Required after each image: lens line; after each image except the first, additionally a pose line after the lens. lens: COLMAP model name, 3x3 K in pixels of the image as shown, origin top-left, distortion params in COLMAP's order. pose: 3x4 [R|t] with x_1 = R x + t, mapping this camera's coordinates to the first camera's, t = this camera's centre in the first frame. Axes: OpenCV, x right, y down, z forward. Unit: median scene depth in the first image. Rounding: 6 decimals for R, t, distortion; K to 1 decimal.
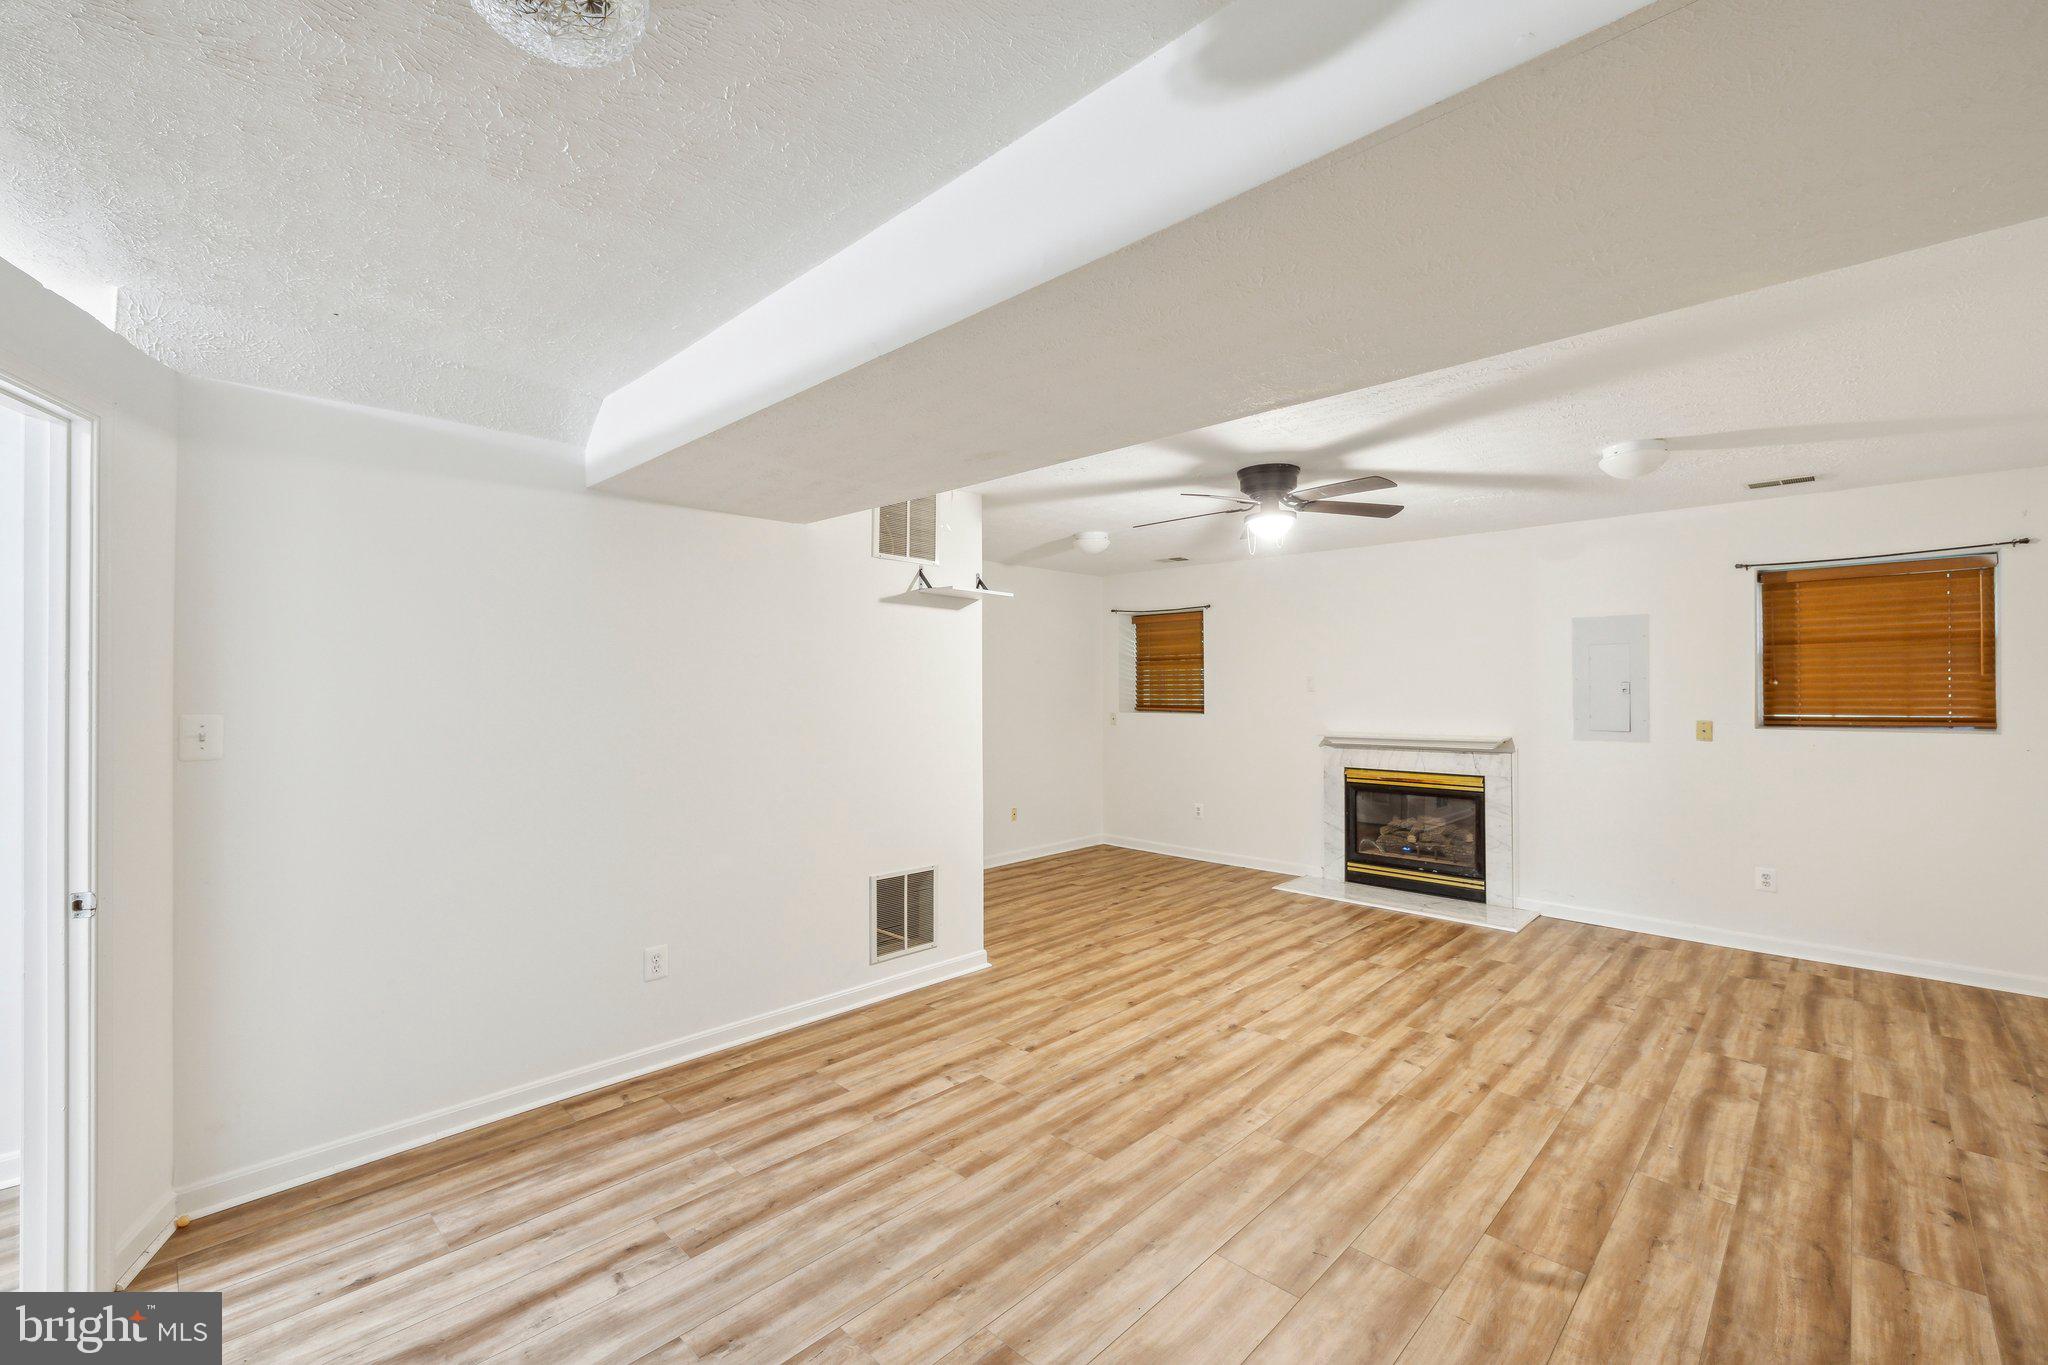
lens RADIAL K [[861.6, 0, 1019.6], [0, 861.6, 689.7], [0, 0, 1]] dist [-0.003959, 0.000325]
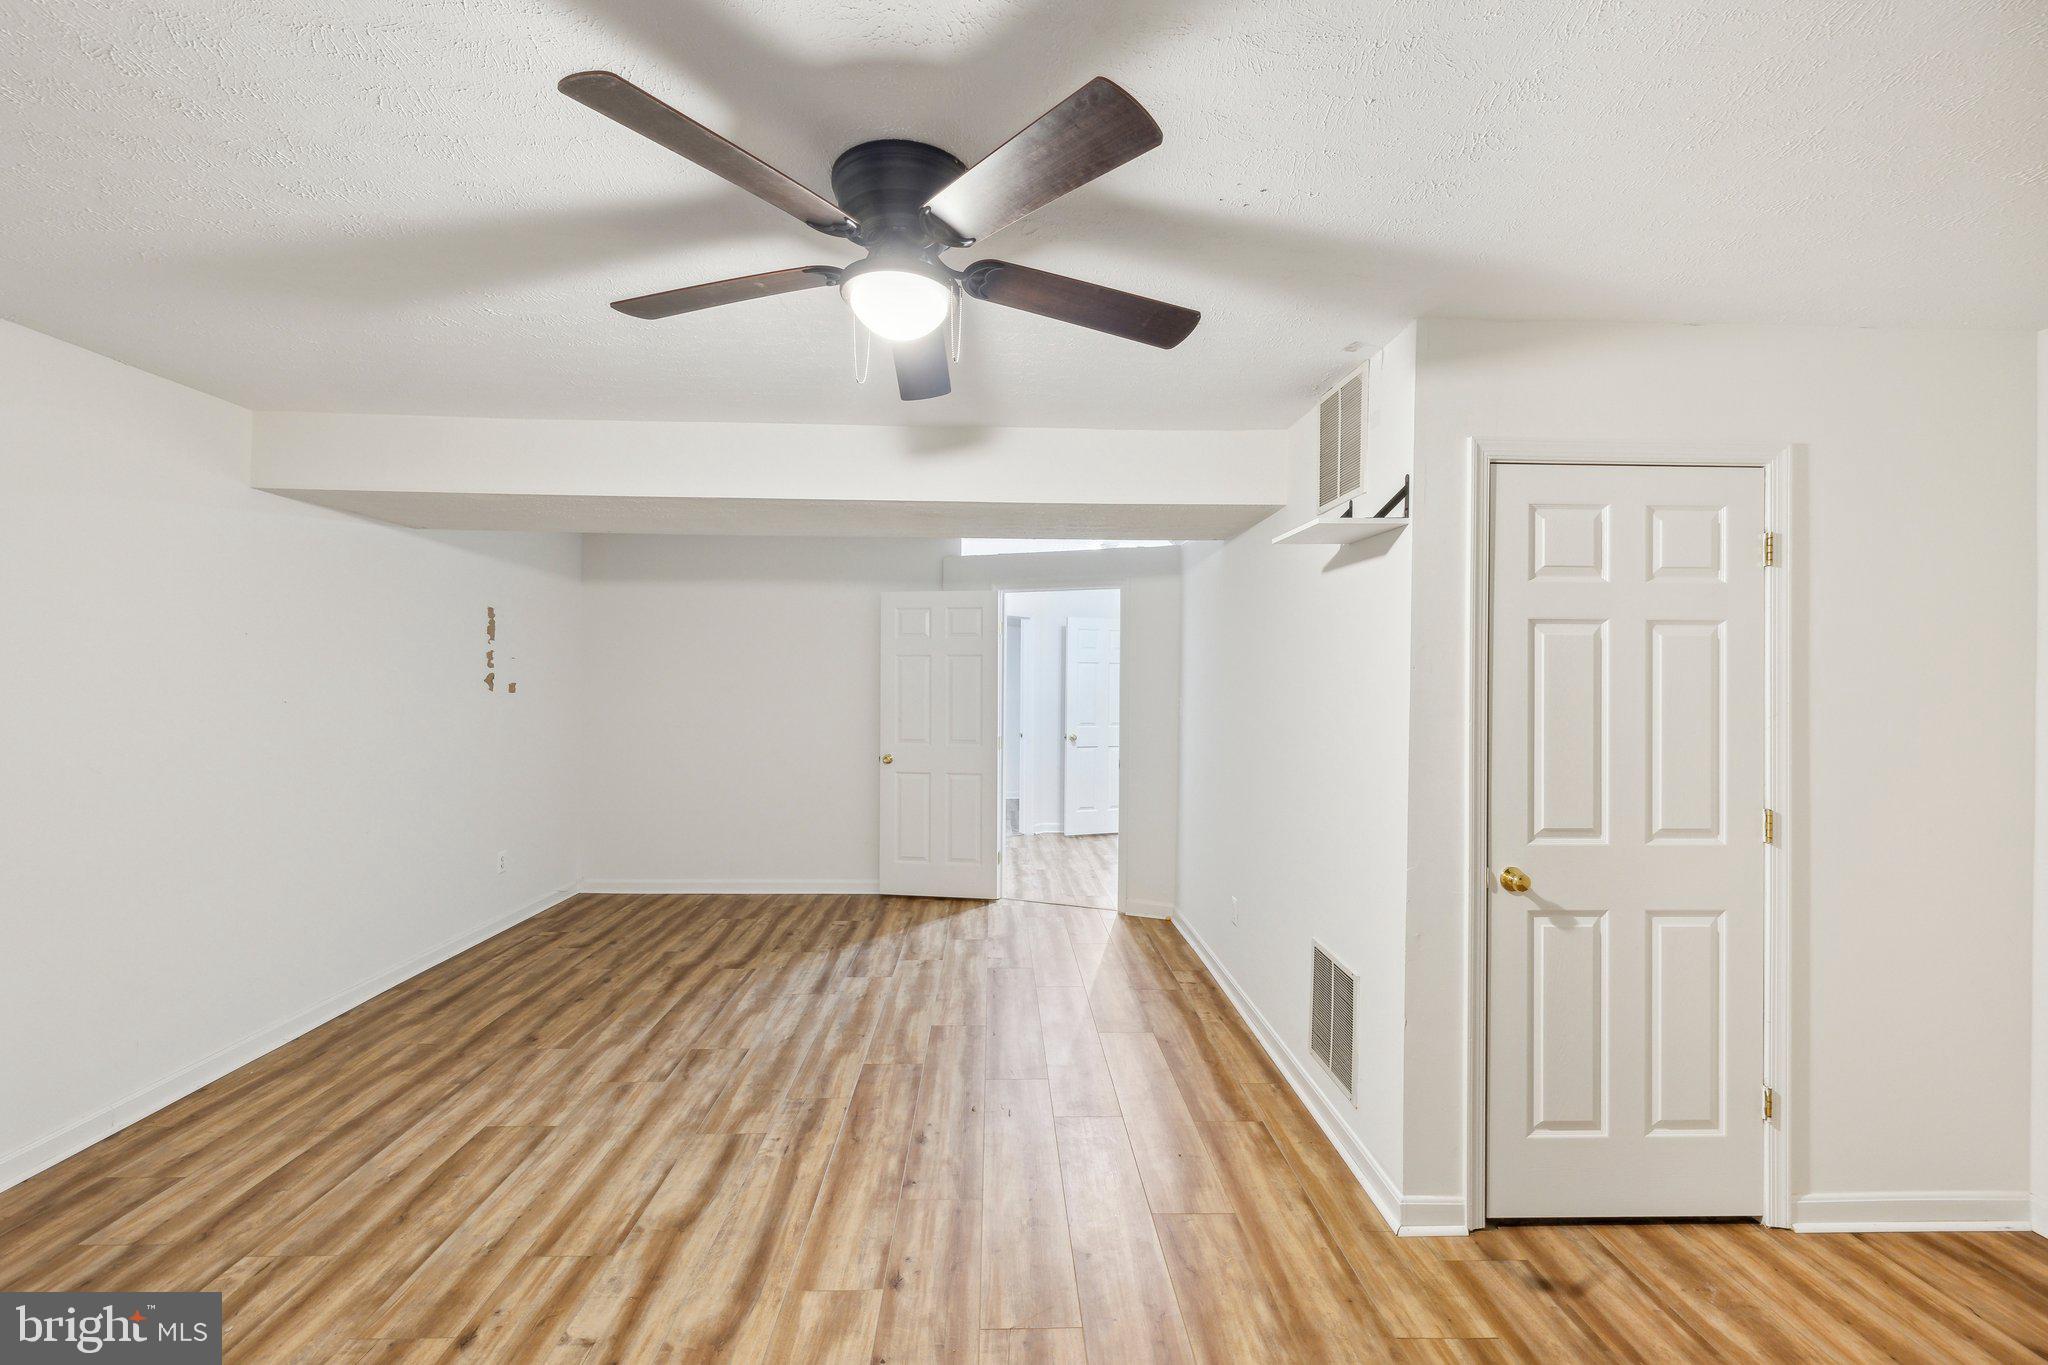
lens RADIAL K [[861.6, 0, 1020.9], [0, 861.6, 667.1], [0, 0, 1]] dist [-0.003959, 0.000325]
pose [[-0.695834, -0.018073, -0.717975, 0.783232], [-0.011355, 0.999835, -0.014163, -0.014062], [0.718113, -0.001703, -0.695925, 1.877432]]
